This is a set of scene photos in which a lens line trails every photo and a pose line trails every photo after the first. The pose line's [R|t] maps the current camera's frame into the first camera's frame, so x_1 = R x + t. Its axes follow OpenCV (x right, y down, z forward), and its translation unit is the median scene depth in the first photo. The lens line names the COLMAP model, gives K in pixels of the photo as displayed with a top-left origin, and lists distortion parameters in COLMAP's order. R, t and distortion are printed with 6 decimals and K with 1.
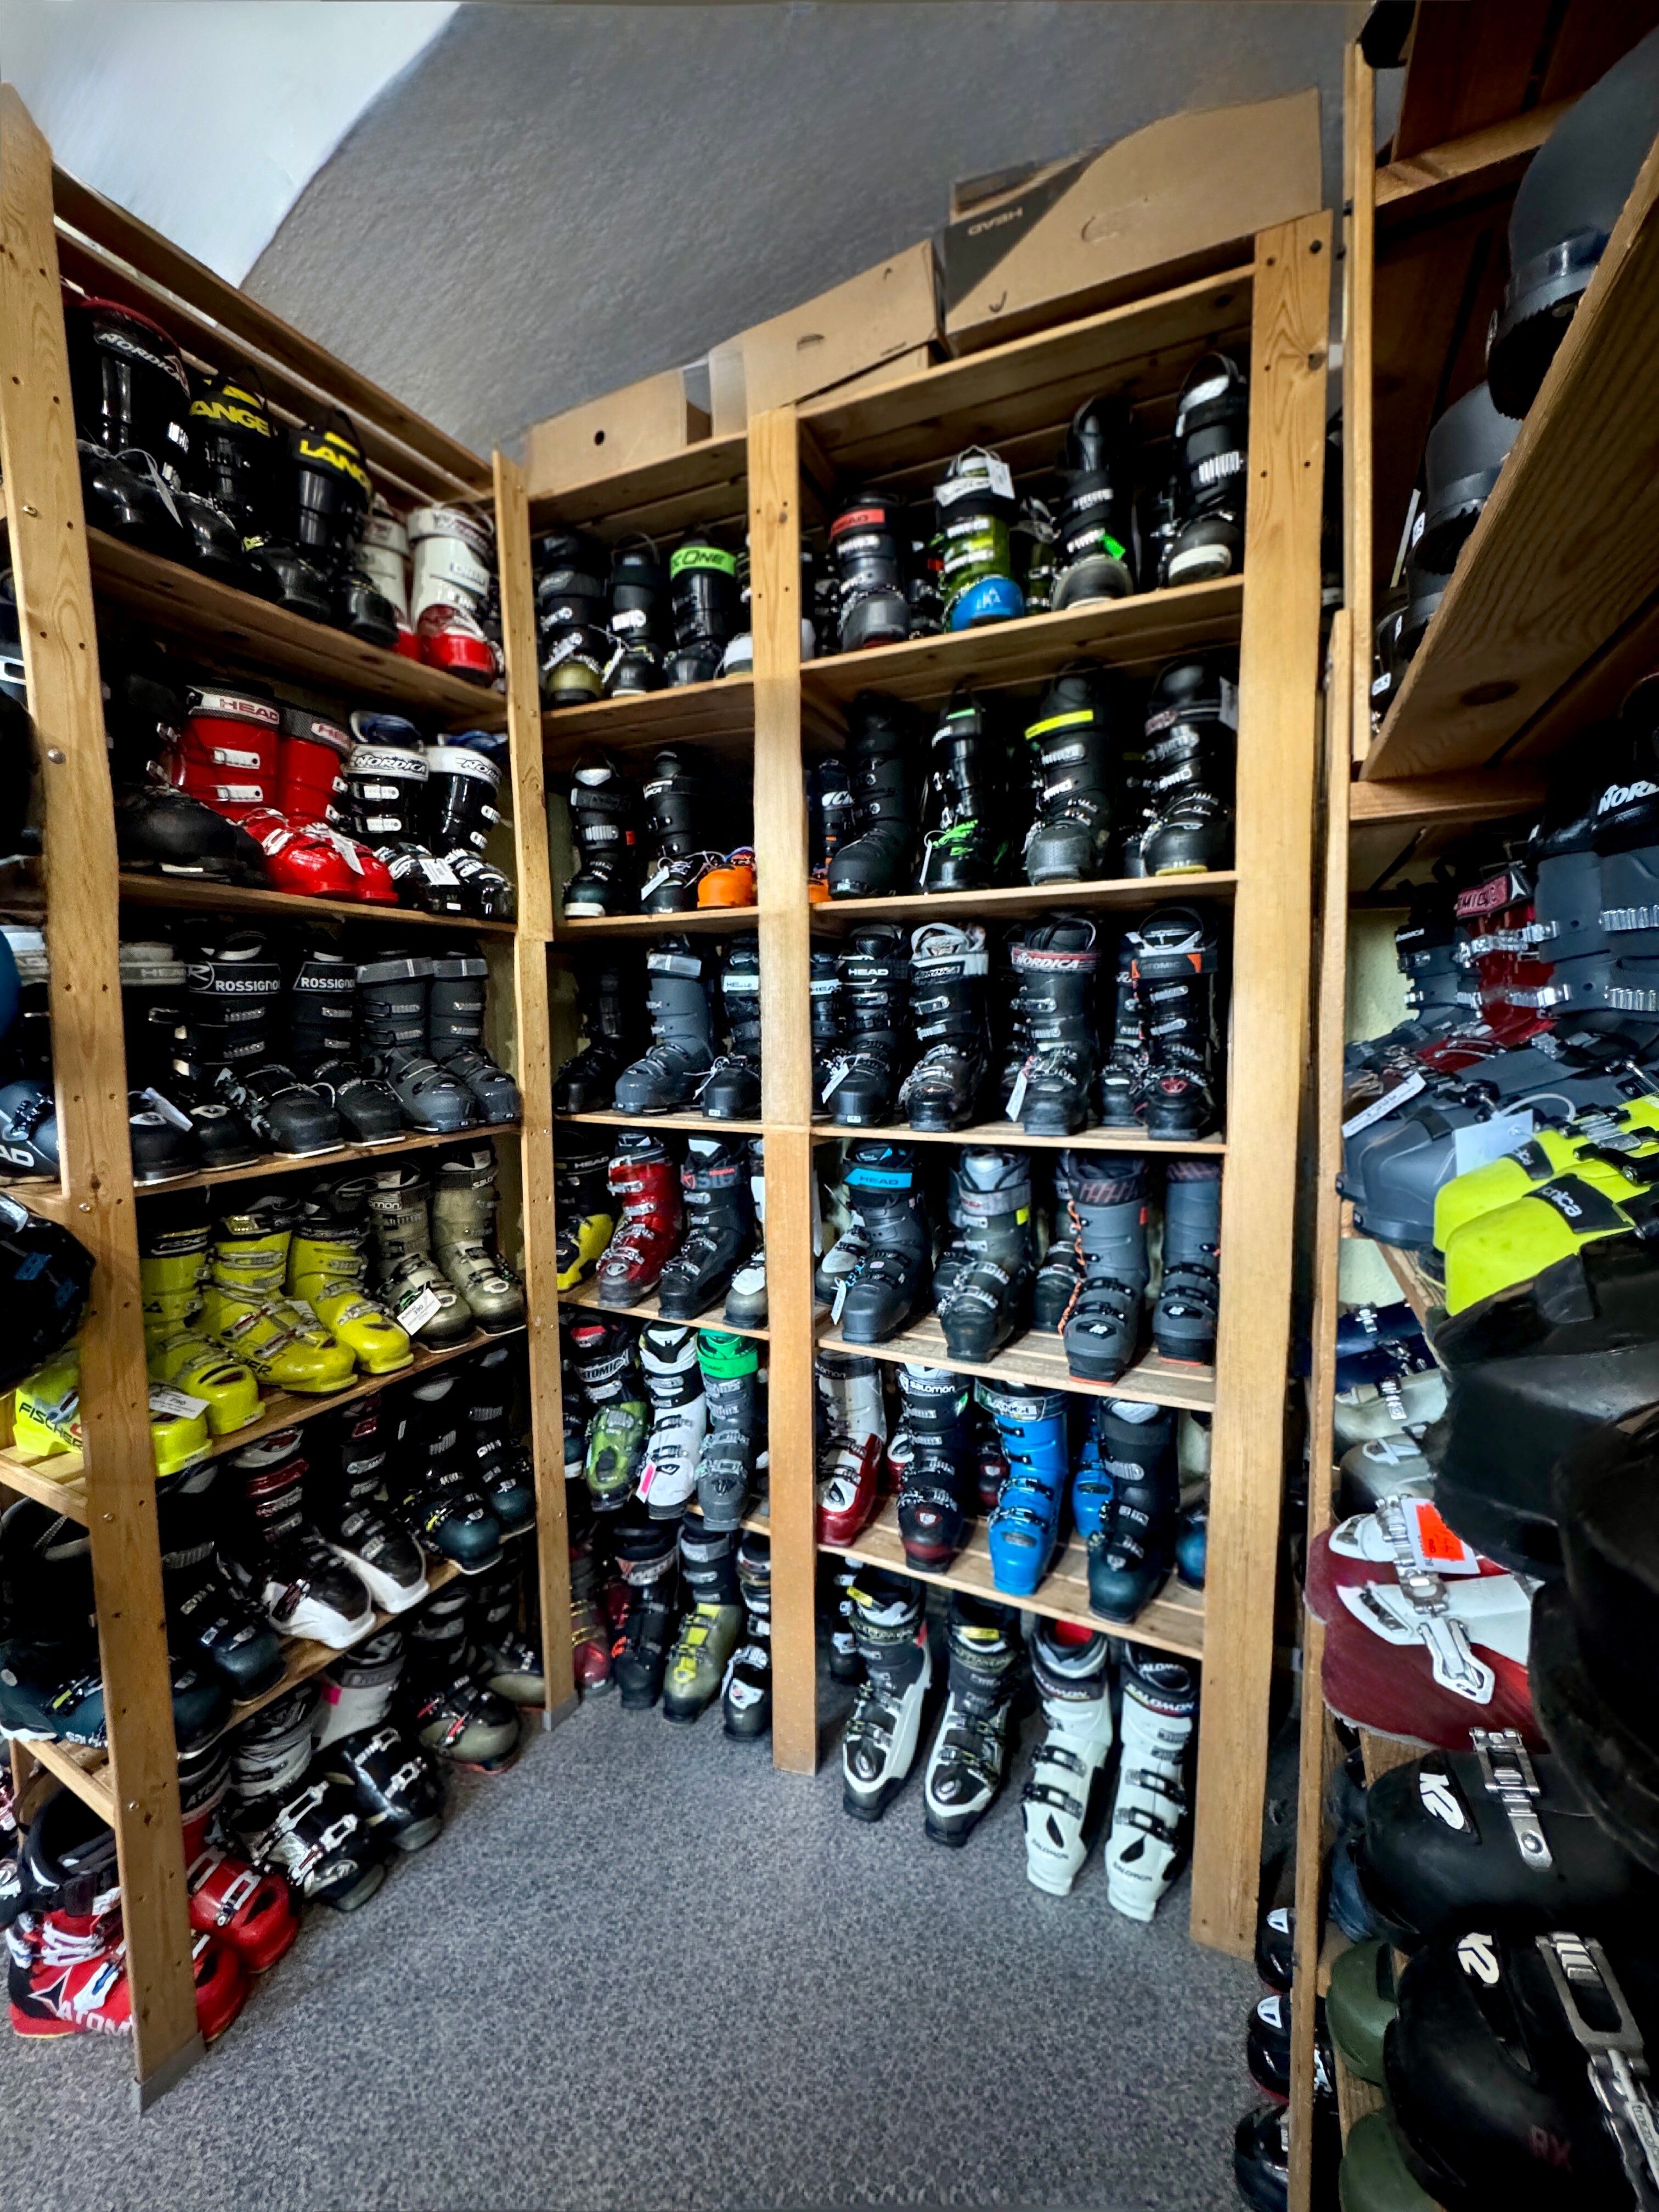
lens RADIAL K [[880.1, 0, 818.6], [0, 880.1, 1101.1], [0, 0, 1]] dist [-0.002674, -0.000157]
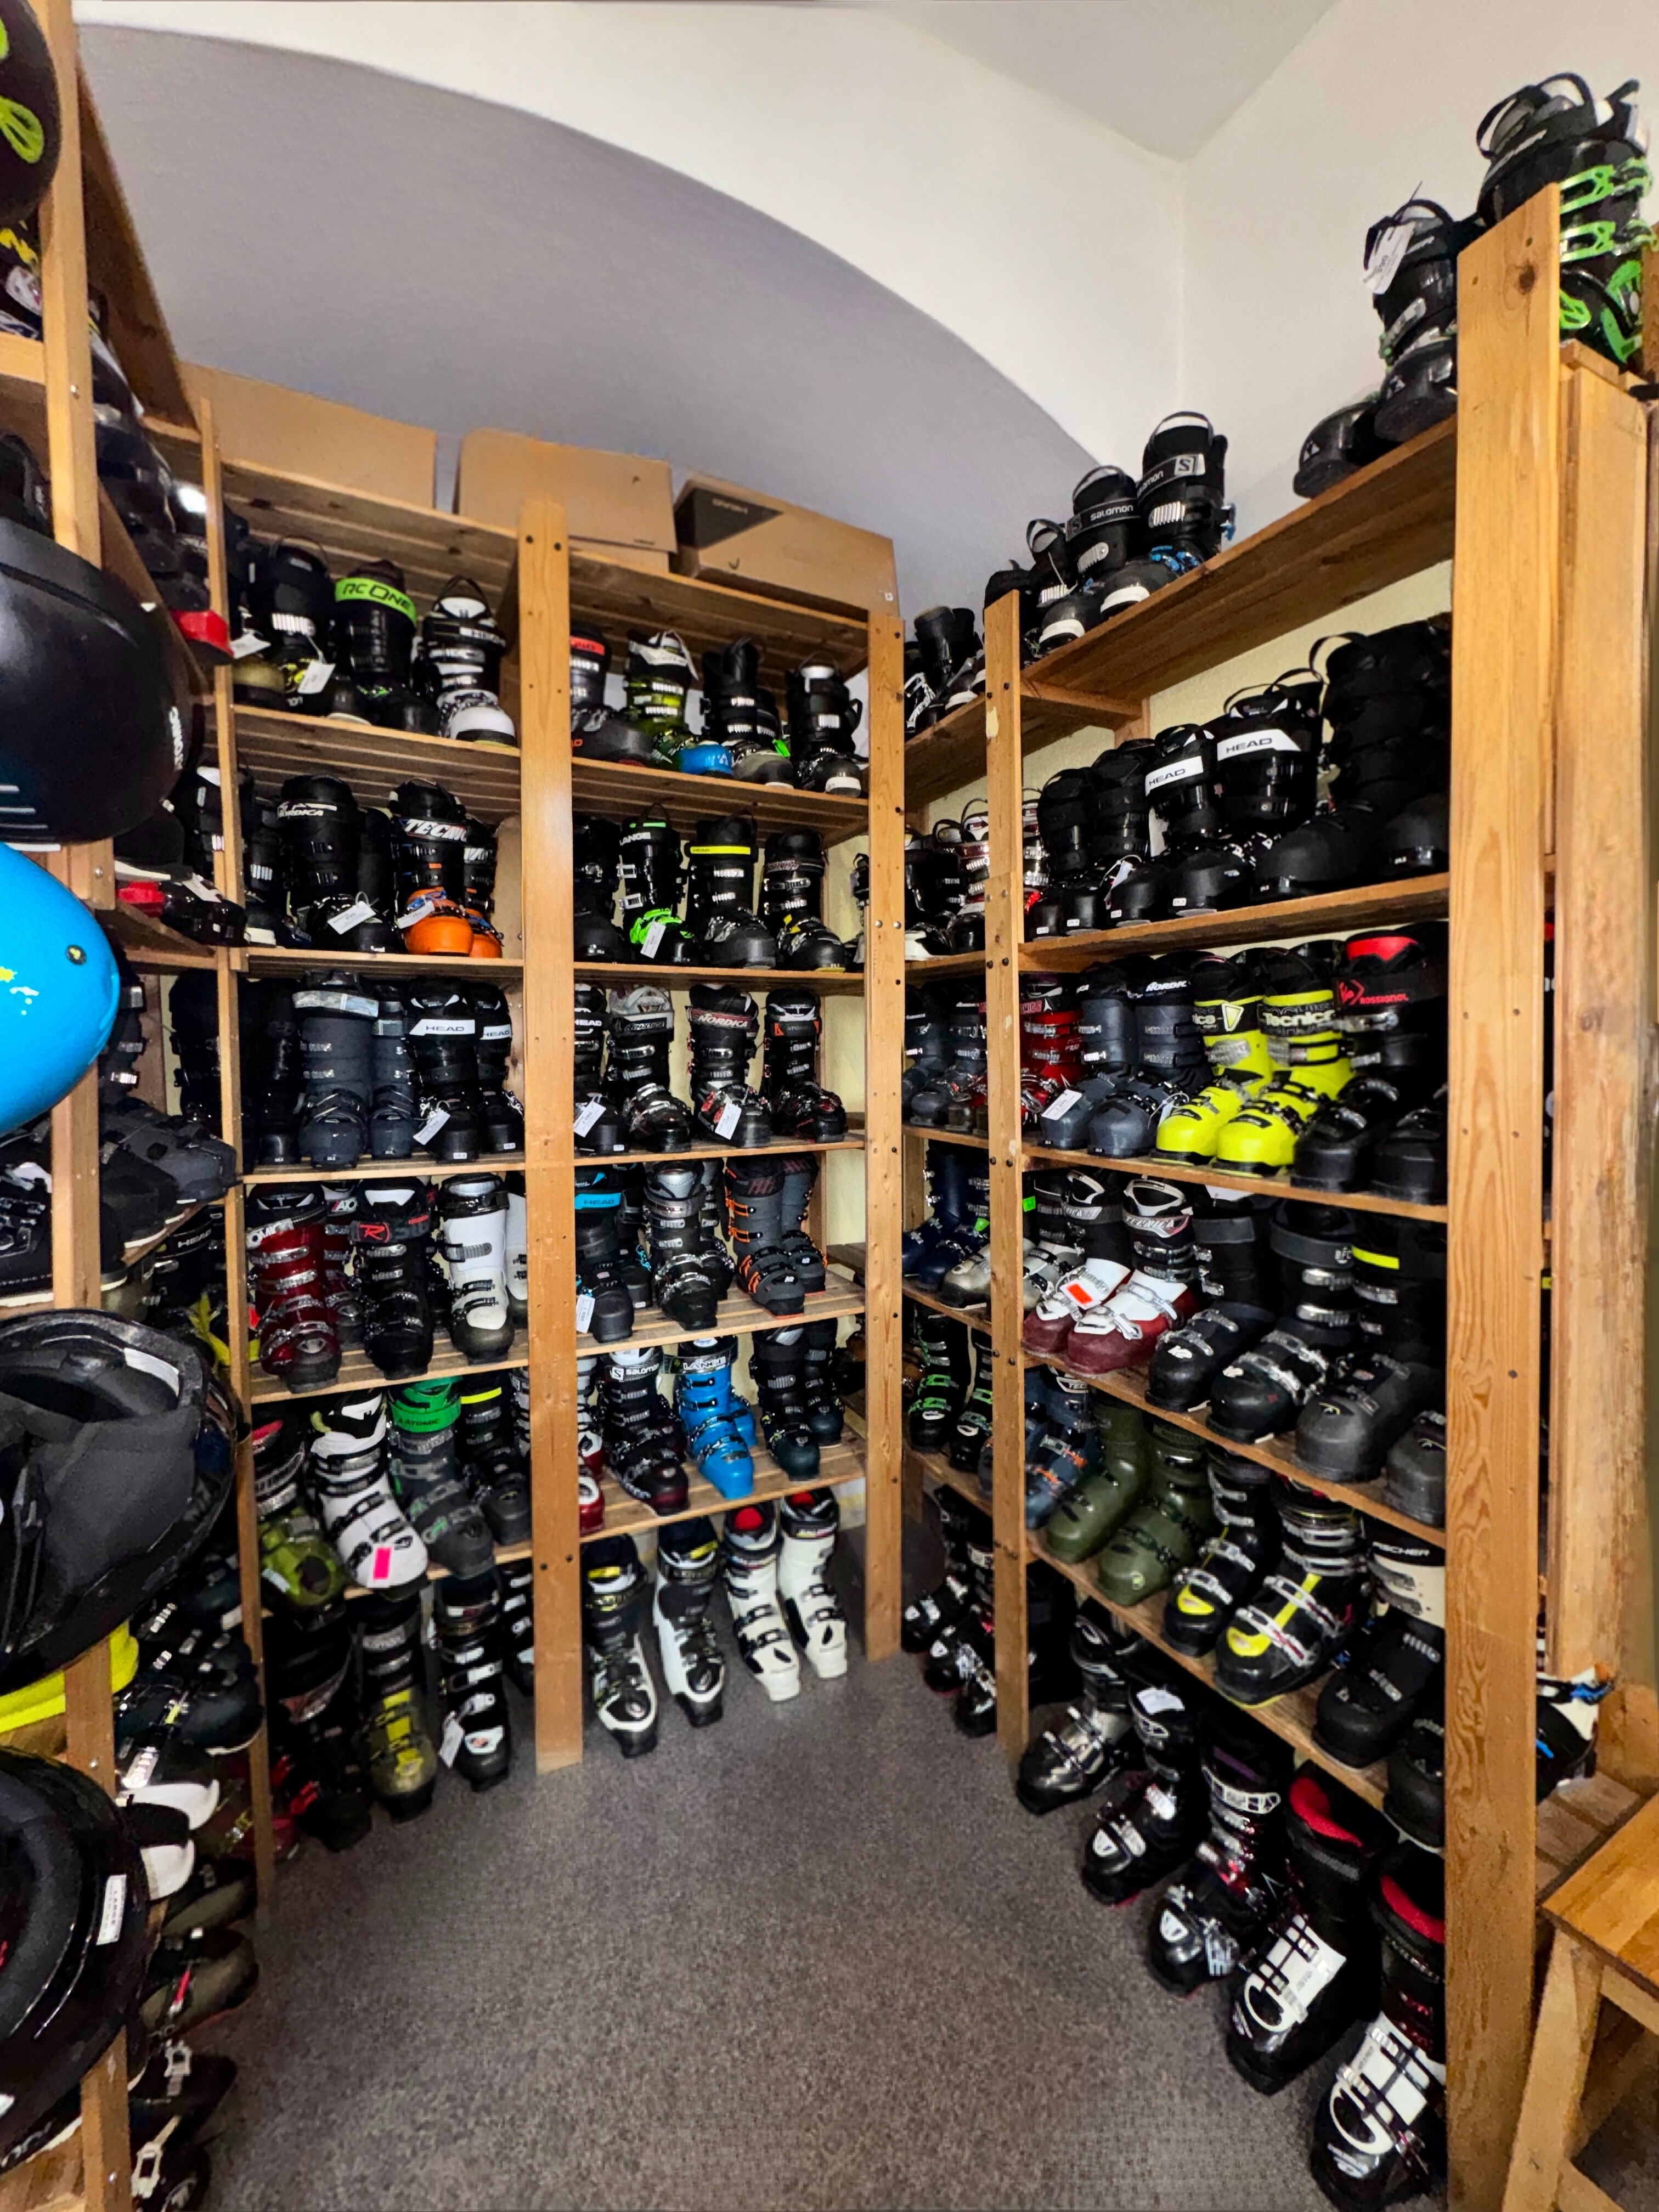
lens RADIAL K [[884.2, 0, 832.3], [0, 884.2, 1101.9], [0, 0, 1]] dist [-0.002583, -0.000059]
pose [[0.609136, -0.032147, 0.792414, -0.740570], [0.070778, 0.997395, -0.013945, -0.003308], [-0.789901, 0.064580, 0.609824, 0.044141]]
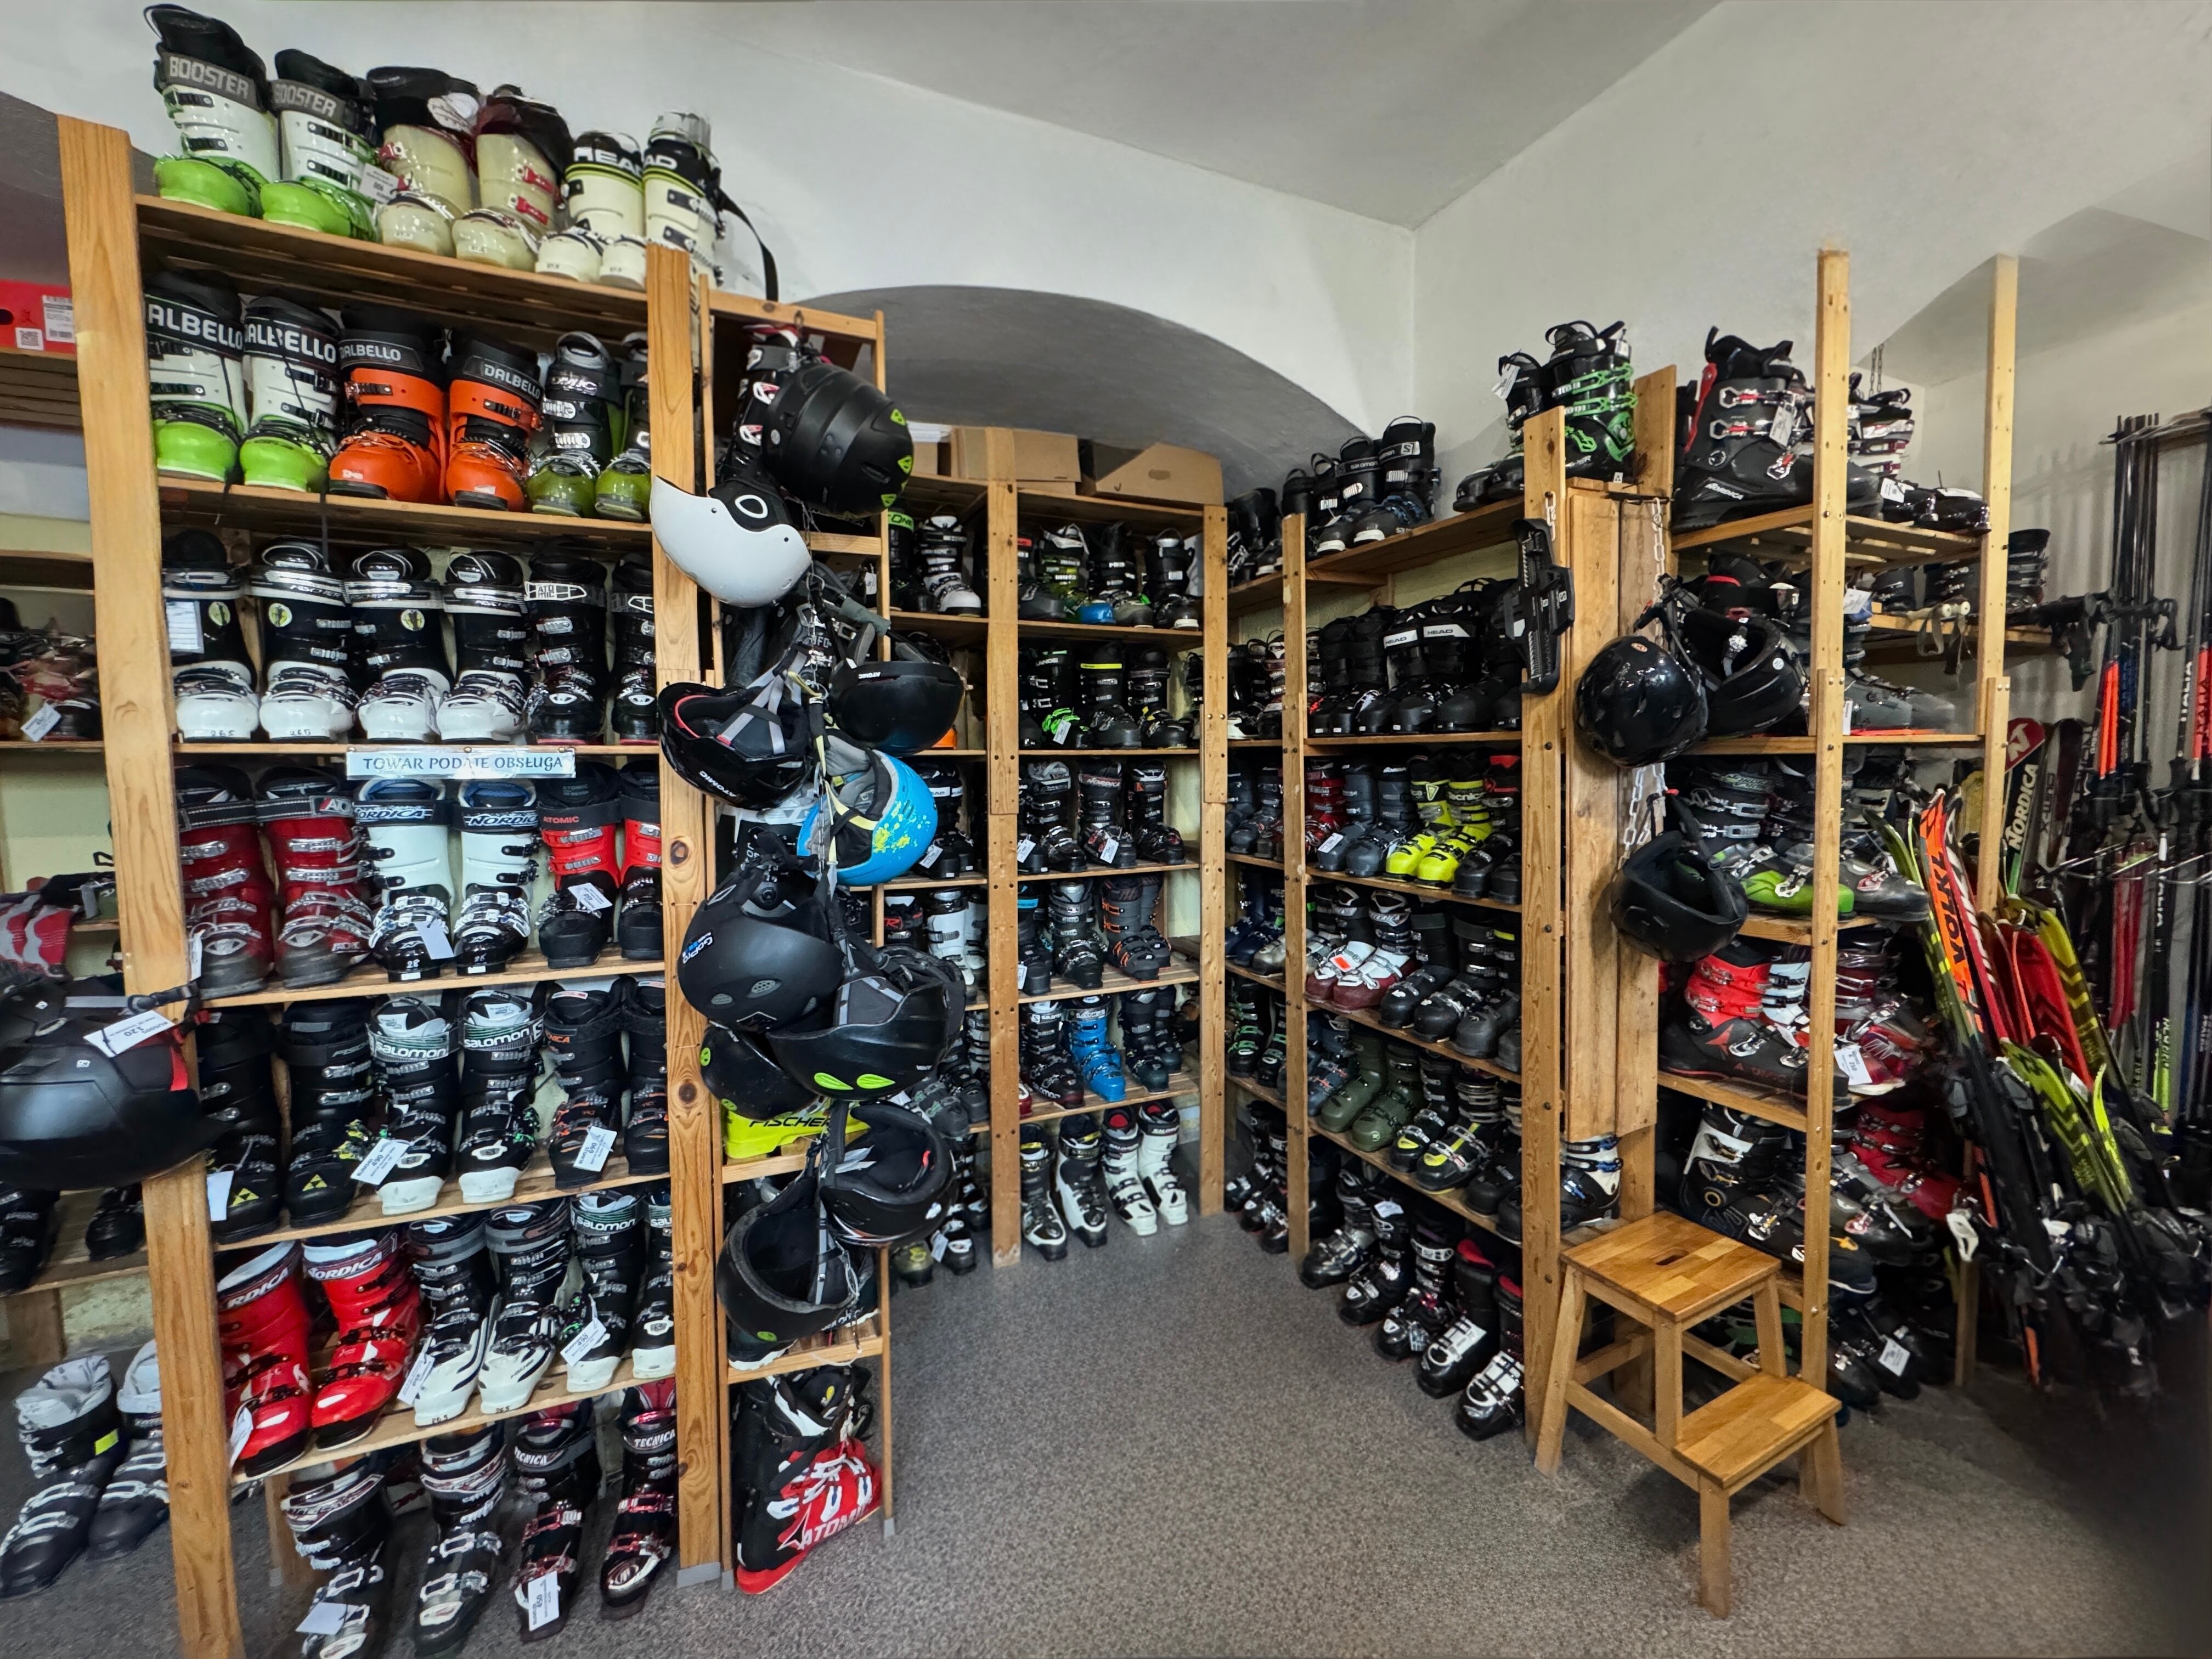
lens RADIAL K [[880.1, 0, 1102.8], [0, 880.1, 830.0], [0, 0, 1]] dist [-0.002674, -0.000157]
pose [[0.634848, -0.049561, 0.771046, -1.321322], [0.072220, 0.997378, 0.004645, -0.061468], [-0.769254, 0.052736, 0.636763, -0.273810]]
